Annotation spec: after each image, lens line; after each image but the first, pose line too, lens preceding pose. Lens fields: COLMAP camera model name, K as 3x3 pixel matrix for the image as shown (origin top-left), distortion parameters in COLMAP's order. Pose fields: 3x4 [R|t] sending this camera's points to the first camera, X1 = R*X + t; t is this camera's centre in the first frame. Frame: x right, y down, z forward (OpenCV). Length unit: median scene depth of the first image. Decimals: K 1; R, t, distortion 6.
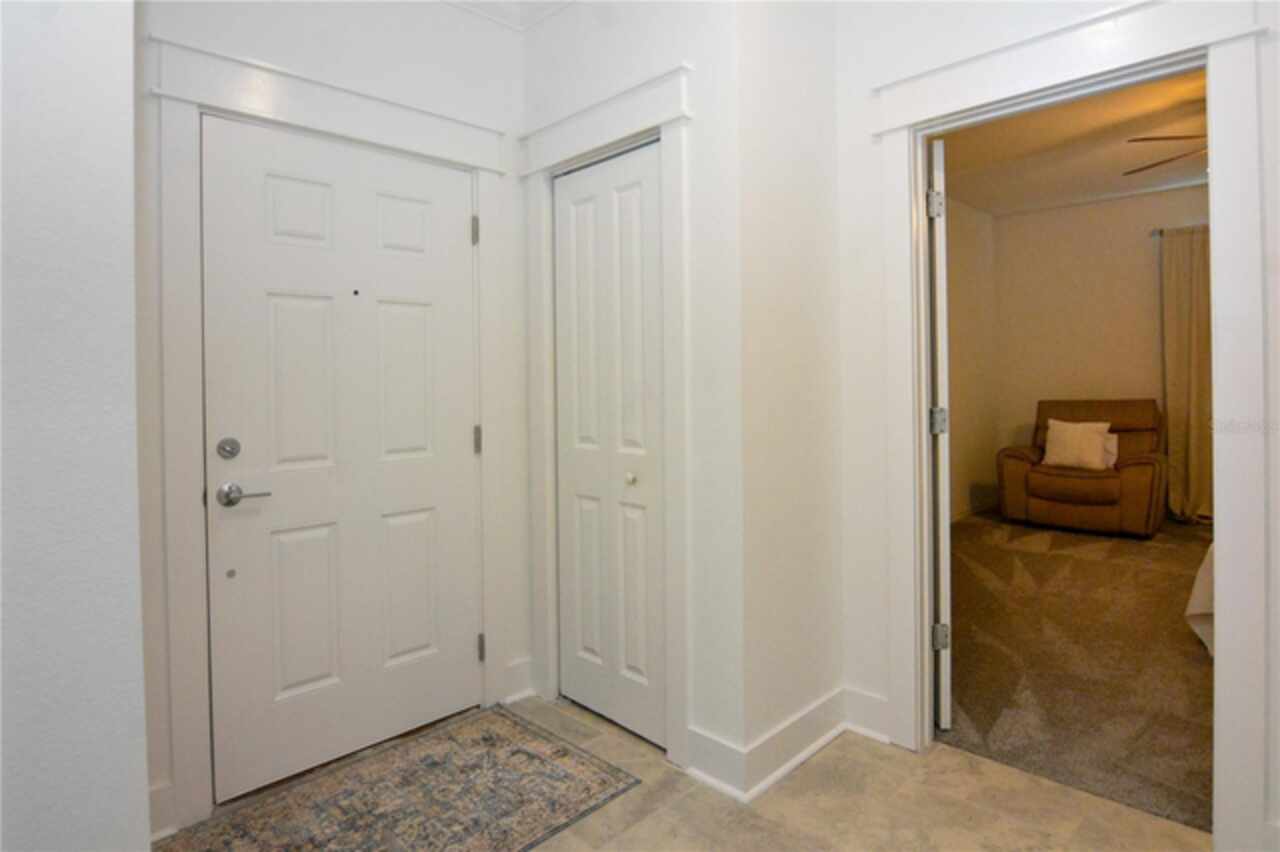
lens RADIAL K [[696.5, 0, 641.2], [0, 696.5, 405.4], [0, 0, 1]] dist [-0.007890, -0.000922]
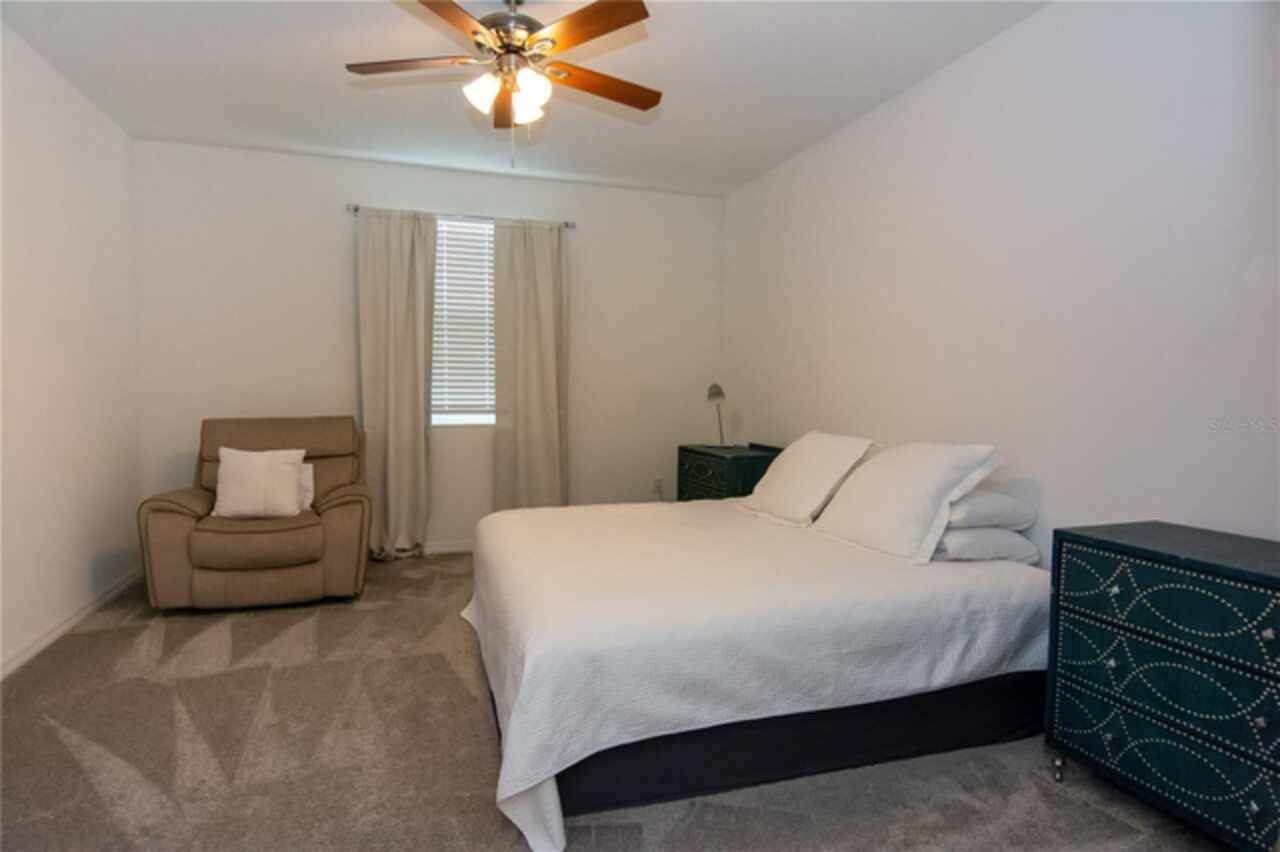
lens RADIAL K [[696.5, 0, 641.2], [0, 696.5, 405.4], [0, 0, 1]] dist [-0.007890, -0.000922]
pose [[0.453355, -0.007039, 0.891302, 0.178399], [0.019985, 0.999798, -0.002269, -0.011956], [-0.891106, 0.018841, 0.453403, 0.342754]]
